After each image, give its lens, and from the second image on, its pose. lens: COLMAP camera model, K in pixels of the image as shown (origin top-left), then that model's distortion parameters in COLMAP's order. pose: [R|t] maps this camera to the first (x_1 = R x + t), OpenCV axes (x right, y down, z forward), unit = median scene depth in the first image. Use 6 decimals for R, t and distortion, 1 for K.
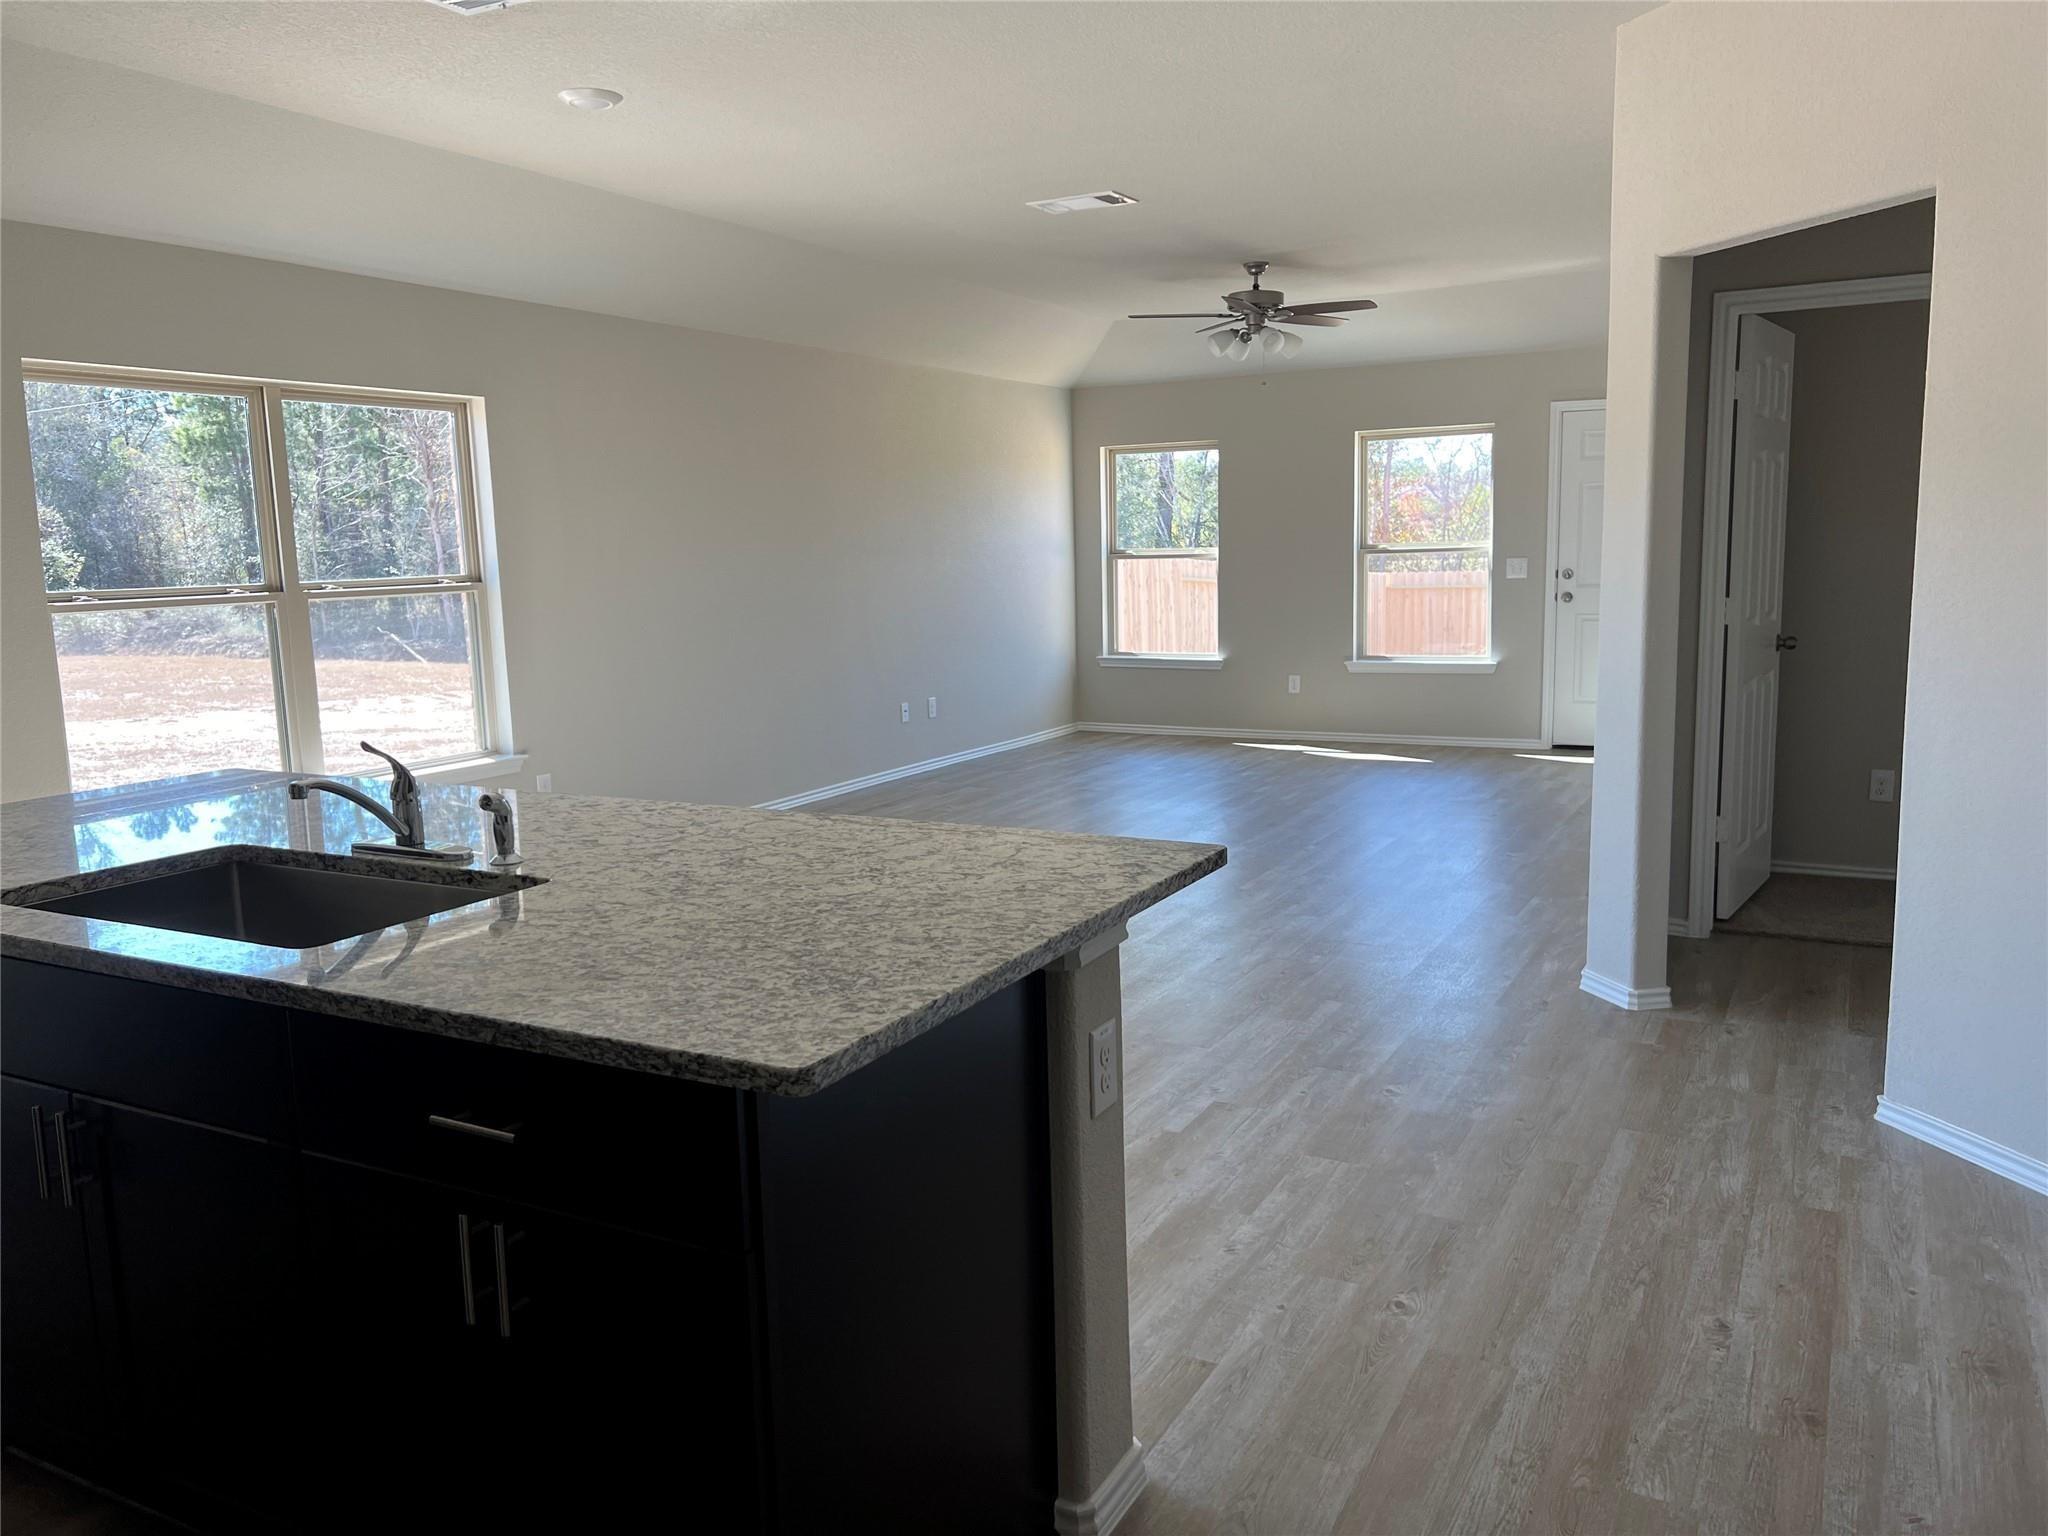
lens RADIAL K [[1546.0, 0, 1024.0], [0, 1546.0, 768.0], [0, 0, 1]] dist [0.006627, 0.002396]
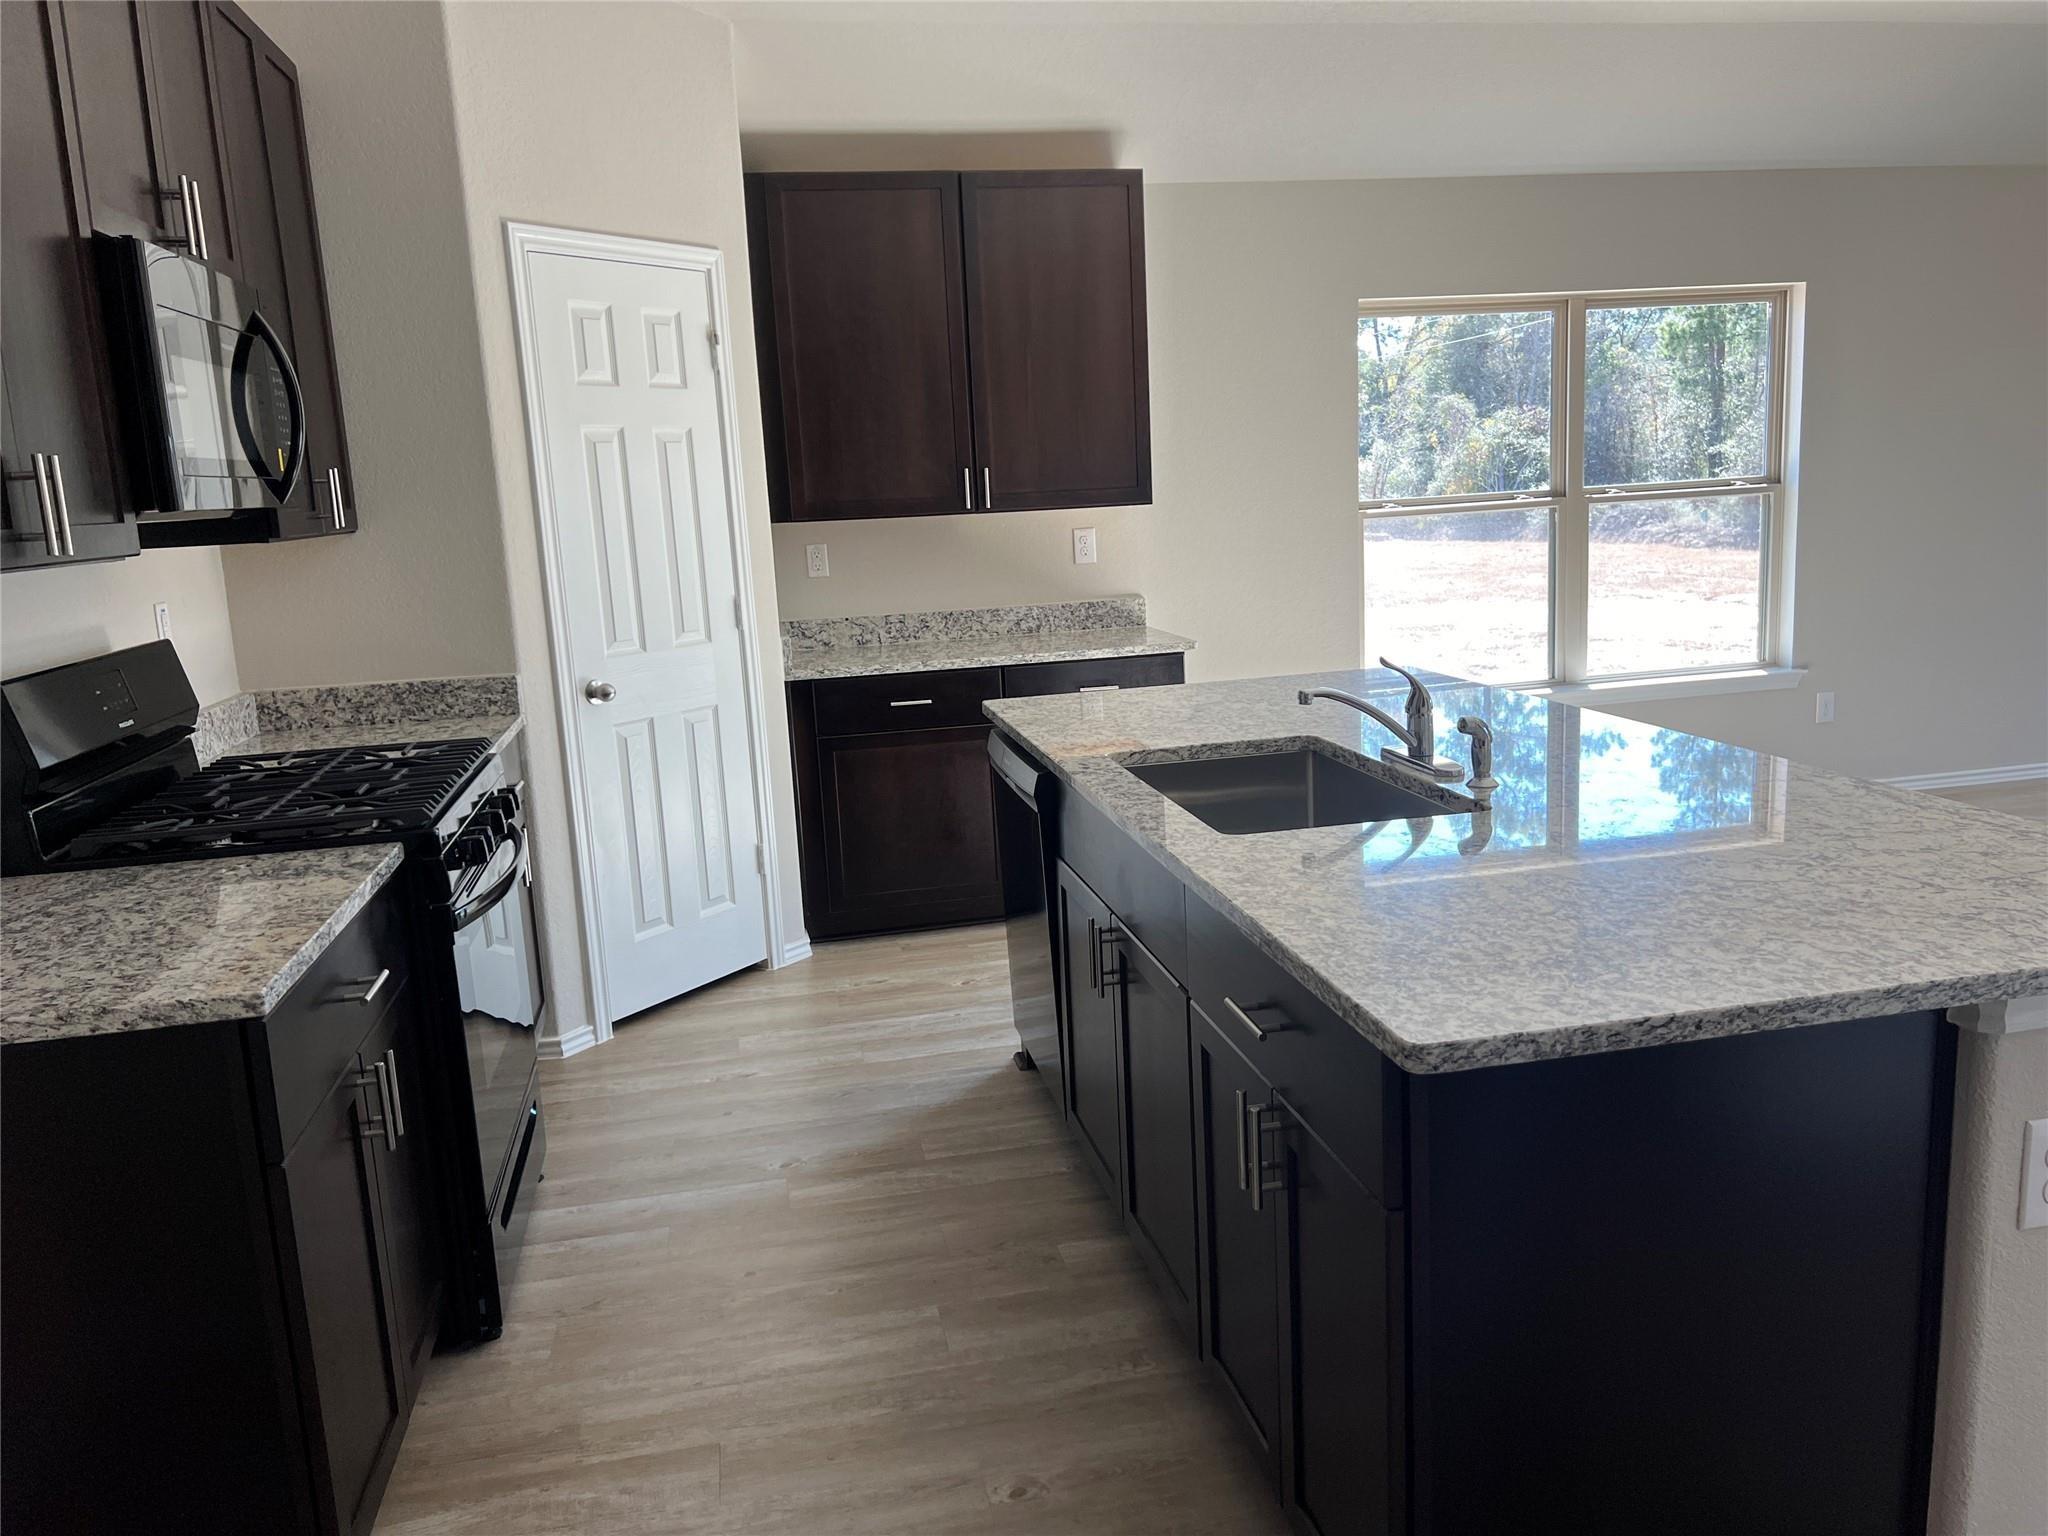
lens RADIAL K [[1504.6, 0, 1024.0], [0, 1504.6, 768.0], [0, 0, 1]] dist [0.111757, -0.176788]
pose [[0.624114, 0.135599, -0.769477, 0.315024], [-0.078110, 0.990720, 0.111234, -0.048765], [0.777419, -0.009319, 0.628914, 0.164806]]
